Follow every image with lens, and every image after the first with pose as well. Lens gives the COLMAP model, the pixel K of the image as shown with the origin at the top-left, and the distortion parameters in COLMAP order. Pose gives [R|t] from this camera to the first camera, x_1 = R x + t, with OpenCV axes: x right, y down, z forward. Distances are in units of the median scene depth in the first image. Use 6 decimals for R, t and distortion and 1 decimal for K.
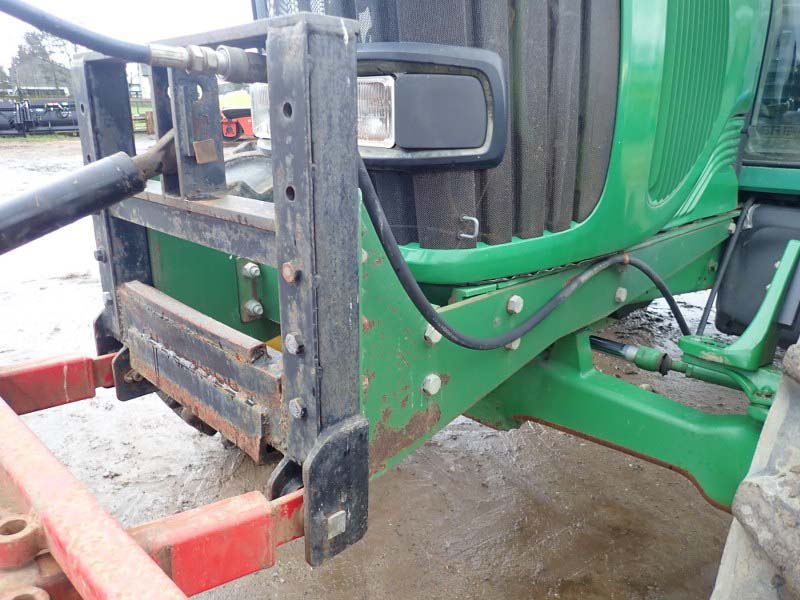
lens RADIAL K [[590.3, 0, 400.1], [0, 590.3, 302.3], [0, 0, 1]] dist [0.004425, -0.005794]
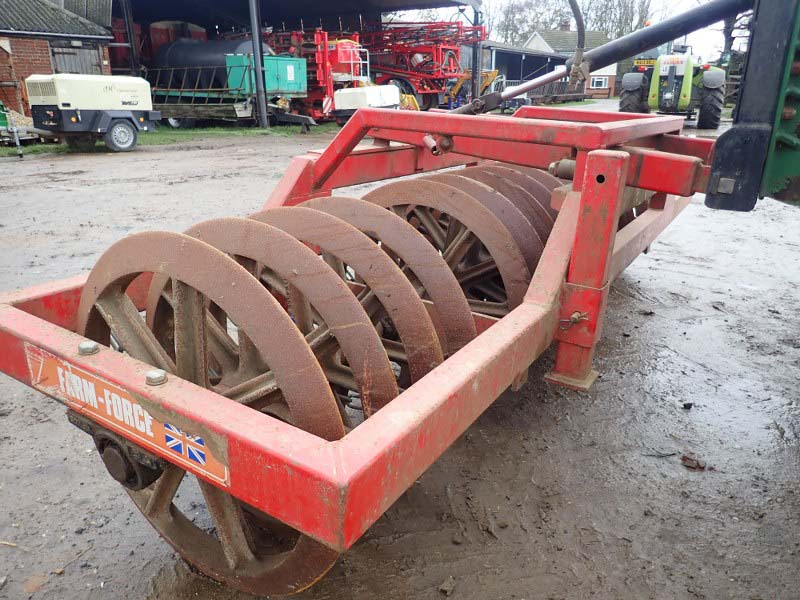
lens RADIAL K [[590.3, 0, 400.1], [0, 590.3, 302.3], [0, 0, 1]] dist [0.004425, -0.005794]
pose [[0.200651, 0.322692, -0.924992, 1.062439], [-0.304963, 0.917855, 0.254049, 0.411444], [0.930987, 0.231113, 0.282577, -0.216797]]
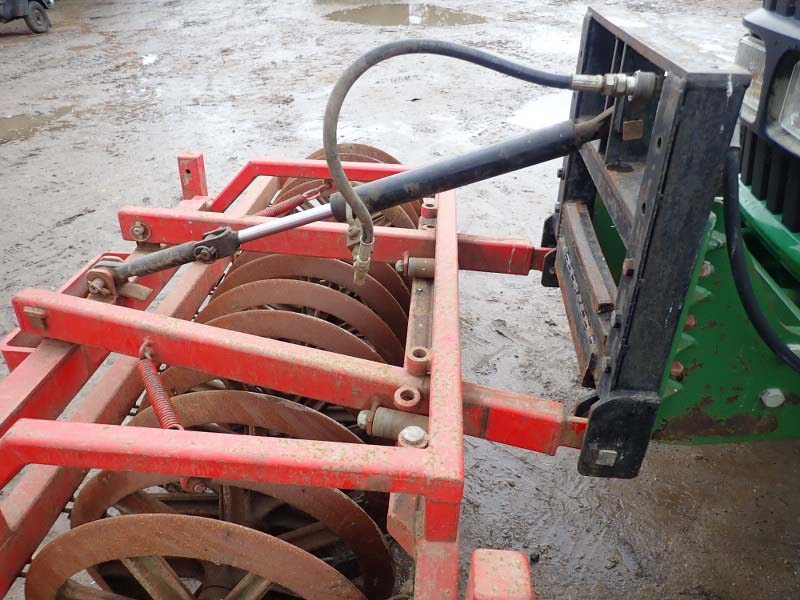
lens RADIAL K [[590.3, 0, 400.1], [0, 590.3, 302.3], [0, 0, 1]] dist [0.004425, -0.005794]
pose [[0.631973, 0.397773, -0.665122, 0.248654], [-0.219061, 0.914919, 0.339021, -0.203784], [0.743386, -0.068550, 0.665341, -0.121308]]
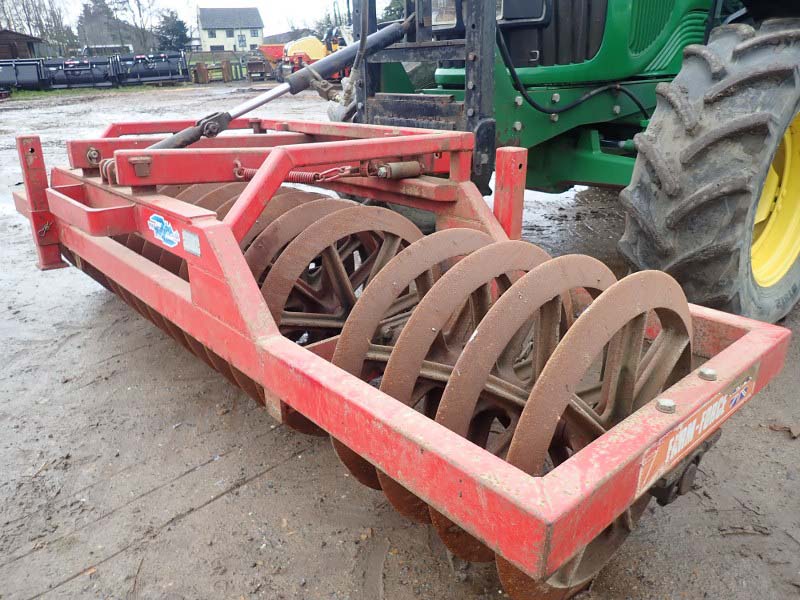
lens RADIAL K [[590.3, 0, 400.1], [0, 590.3, 302.3], [0, 0, 1]] dist [0.004425, -0.005794]
pose [[0.995607, -0.001648, -0.093619, -0.181128], [0.009148, 0.996774, 0.079736, 0.614695], [0.093186, -0.080242, 0.992410, -1.335776]]
